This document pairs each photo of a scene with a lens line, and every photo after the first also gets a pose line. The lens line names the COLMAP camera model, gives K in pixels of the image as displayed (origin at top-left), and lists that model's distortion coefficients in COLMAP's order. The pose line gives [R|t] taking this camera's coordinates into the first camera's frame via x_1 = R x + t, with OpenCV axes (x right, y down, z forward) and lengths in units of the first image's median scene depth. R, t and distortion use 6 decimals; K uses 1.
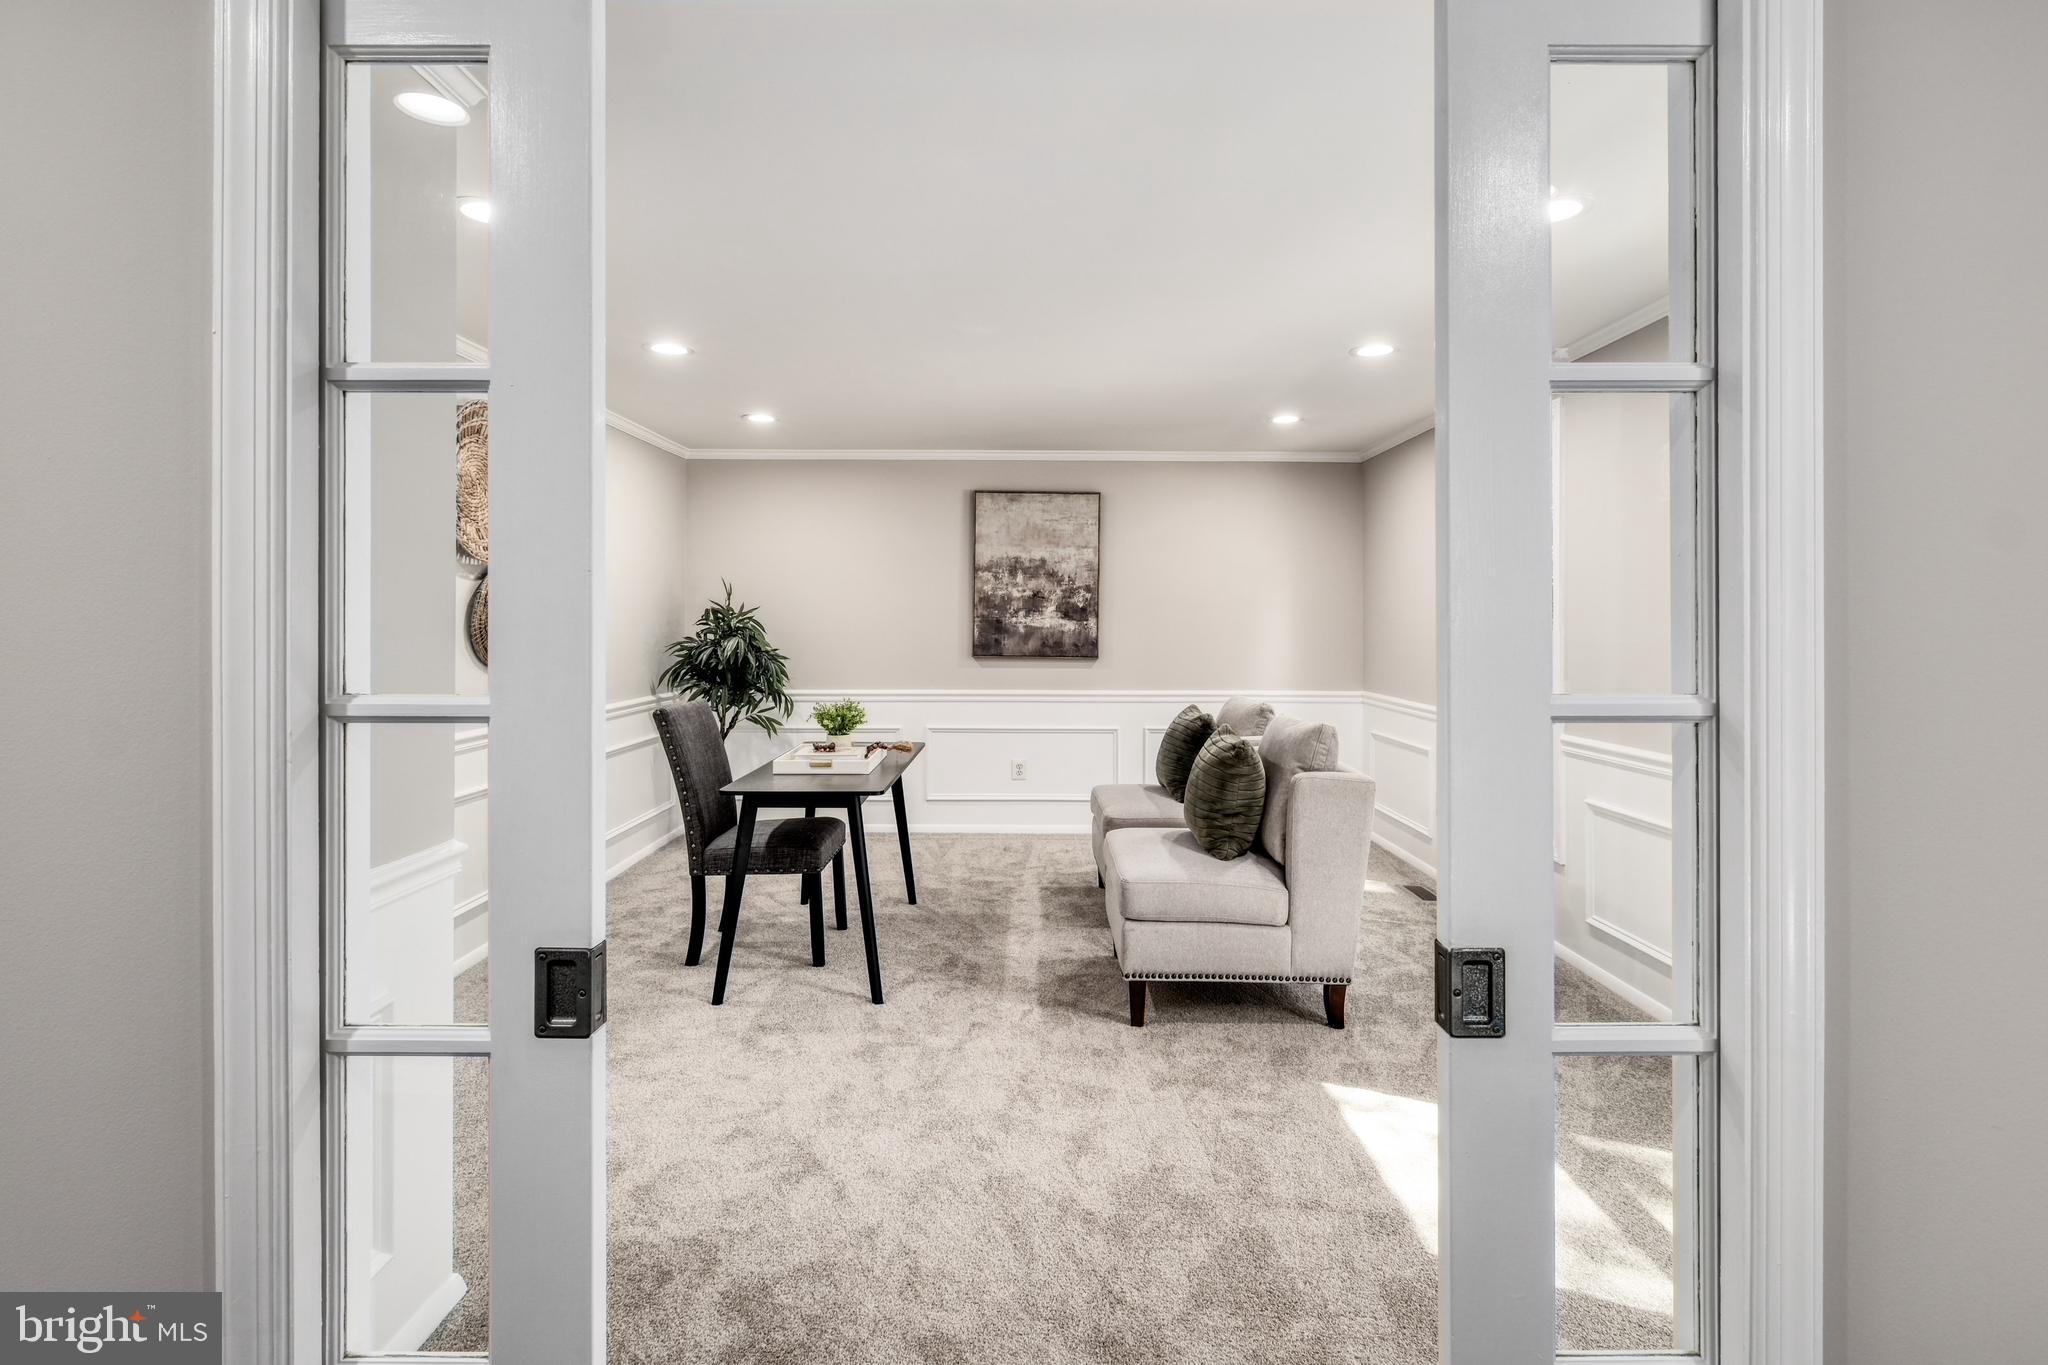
lens RADIAL K [[960.9, 0, 1025.1], [0, 960.9, 595.0], [0, 0, 1]] dist [0.000665, 0.000116]
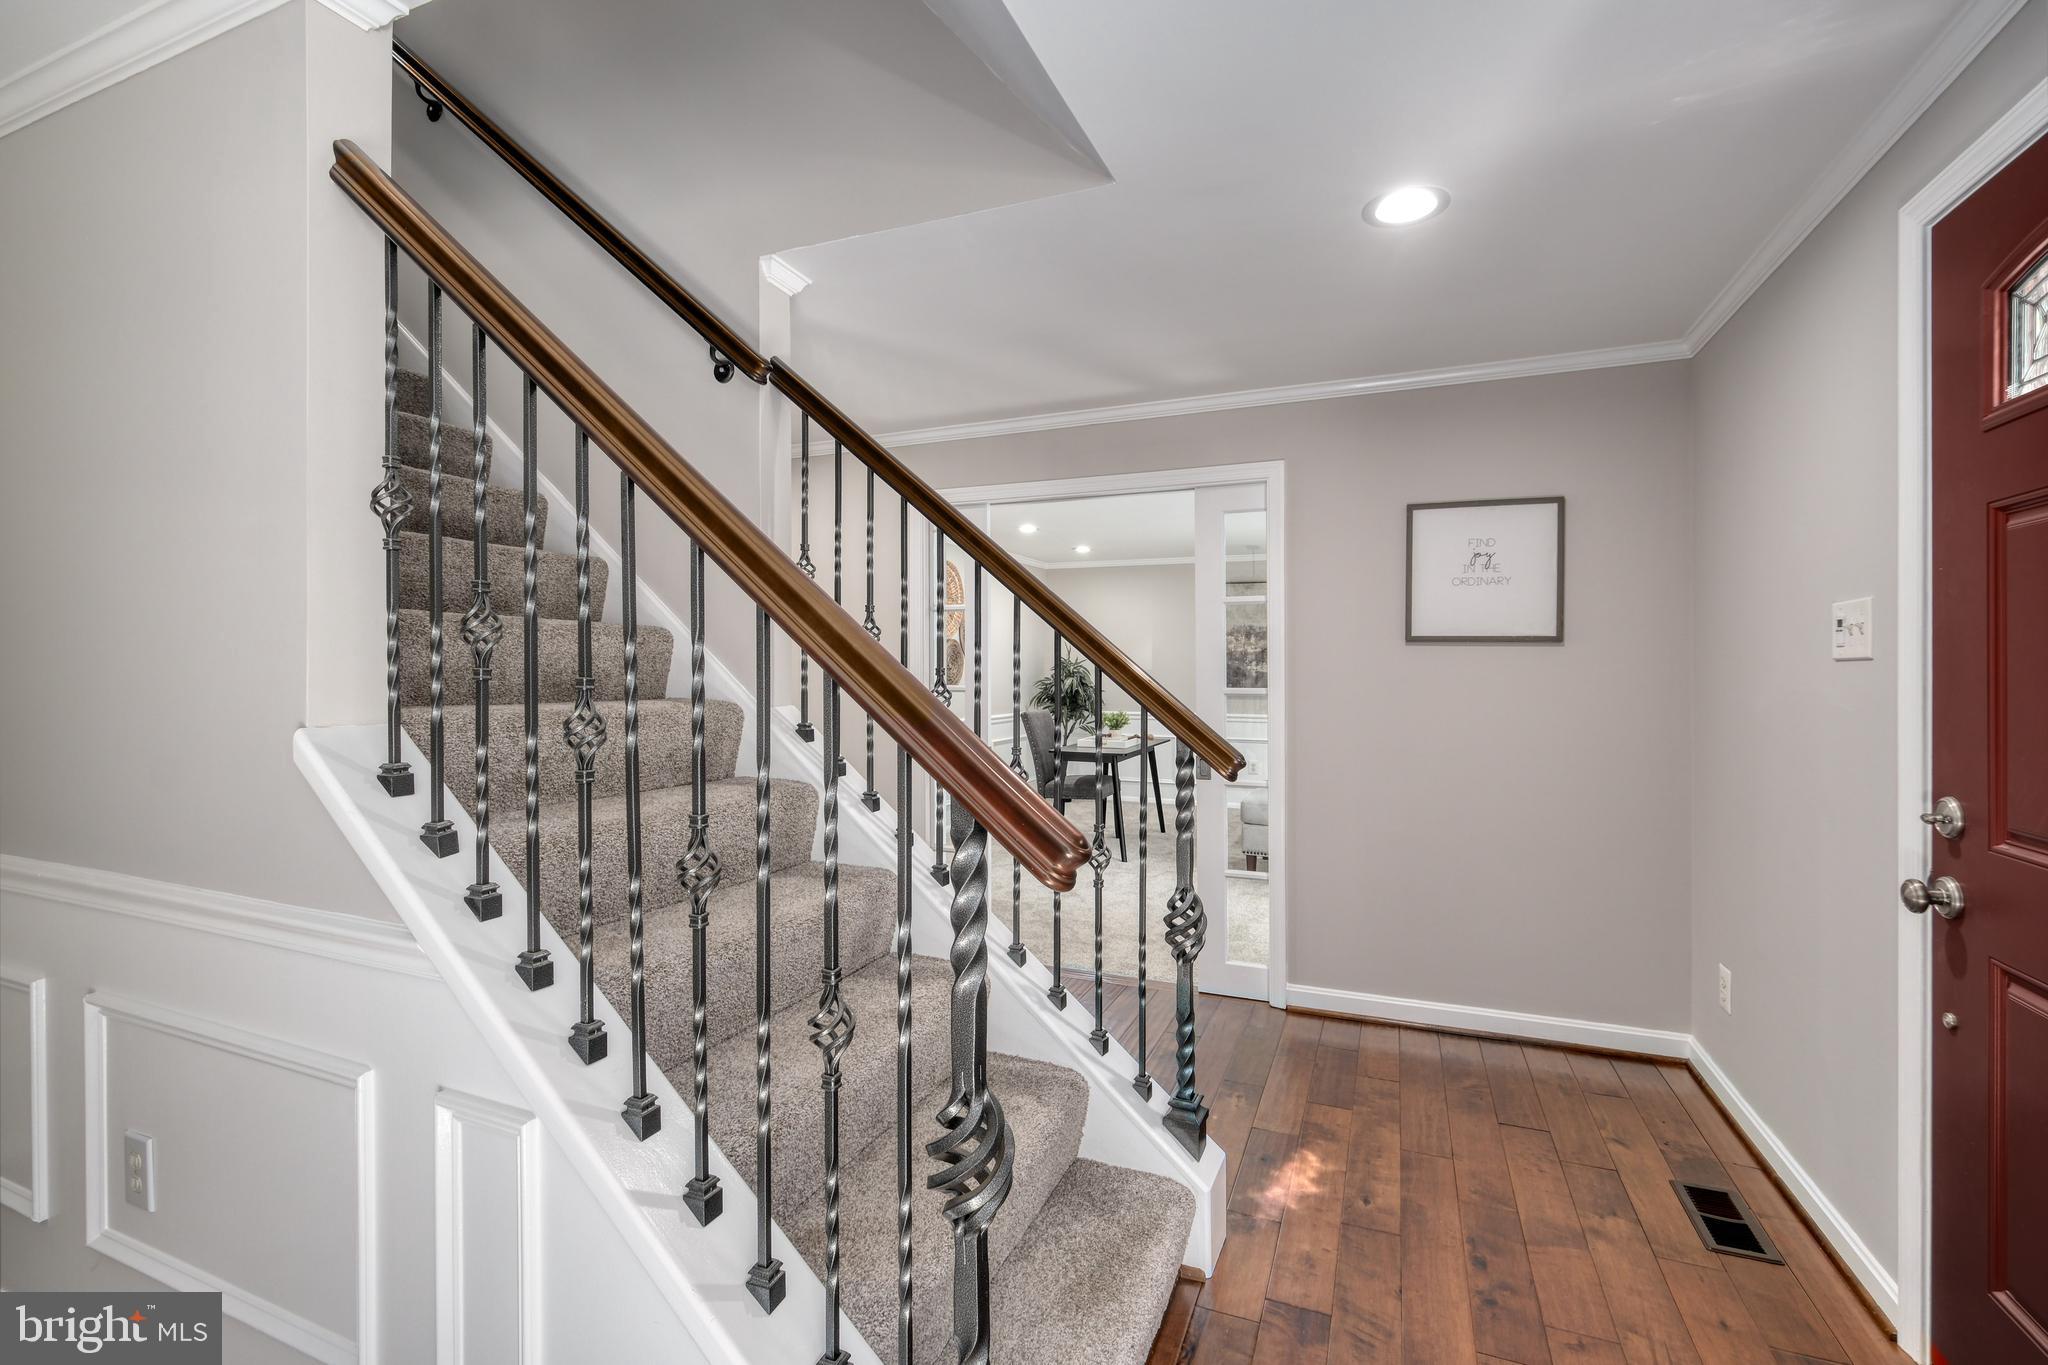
lens RADIAL K [[892.5, 0, 1030.6], [0, 892.5, 672.6], [0, 0, 1]] dist [-0.020107, -0.000270]
pose [[0.924730, 0.004219, -0.380601, 0.215415], [0.008225, 0.999484, 0.031064, -0.013104], [0.380536, -0.031856, 0.924217, -0.444132]]
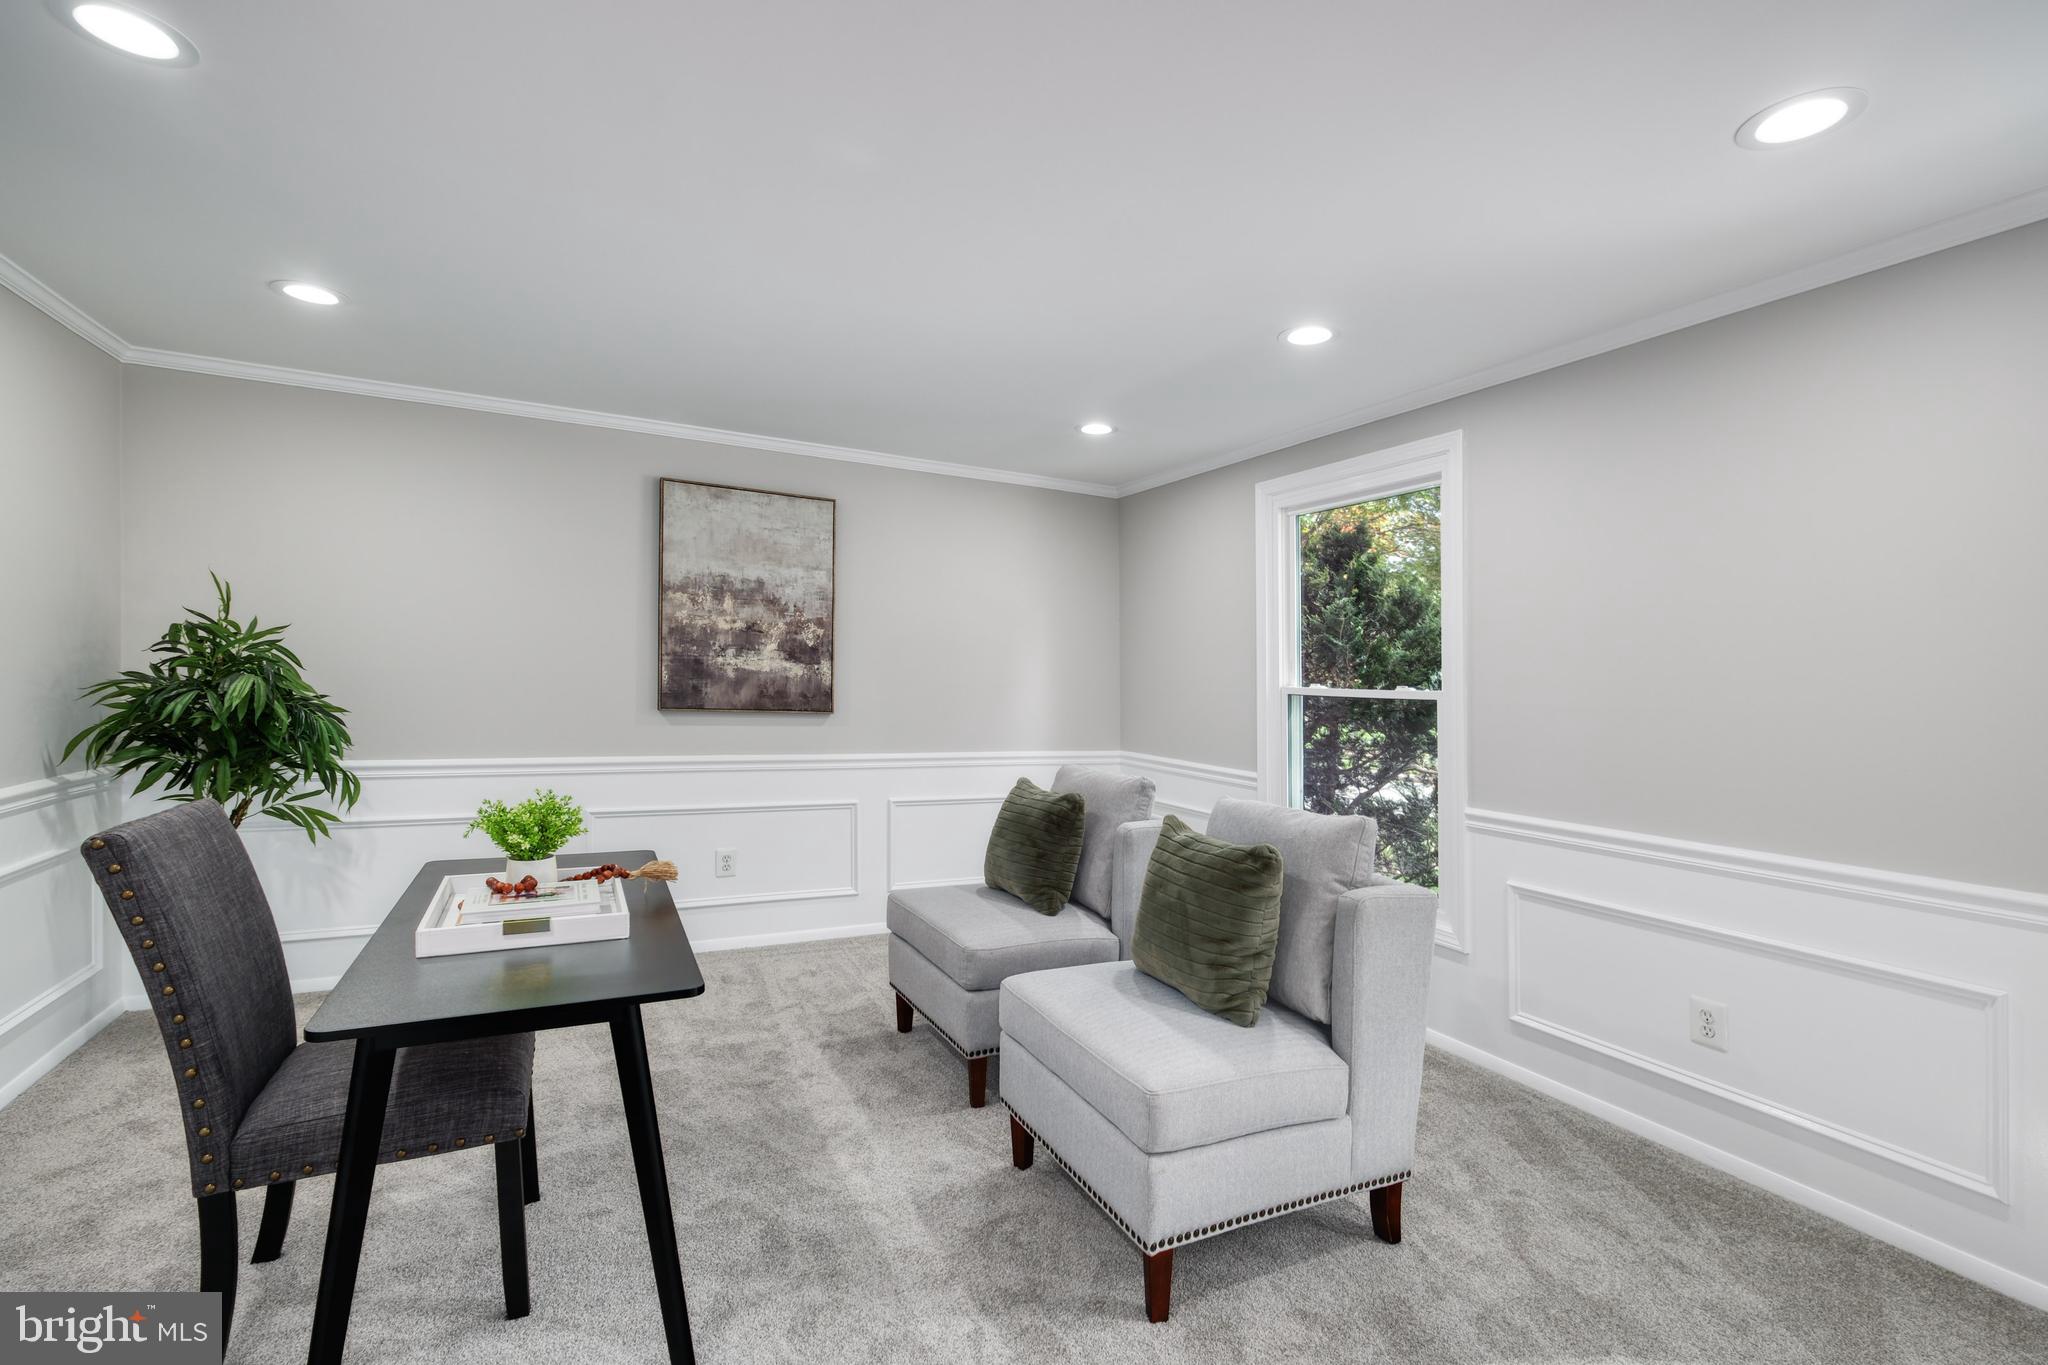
lens RADIAL K [[913.7, 0, 1024.0], [0, 913.7, 682.5], [0, 0, 1]] dist [-0.003766, -0.000016]
pose [[0.891252, 0.020890, 0.453027, -0.125944], [-0.039525, 0.998715, 0.031706, 0.012285], [-0.451782, -0.046164, 0.890933, 0.285365]]
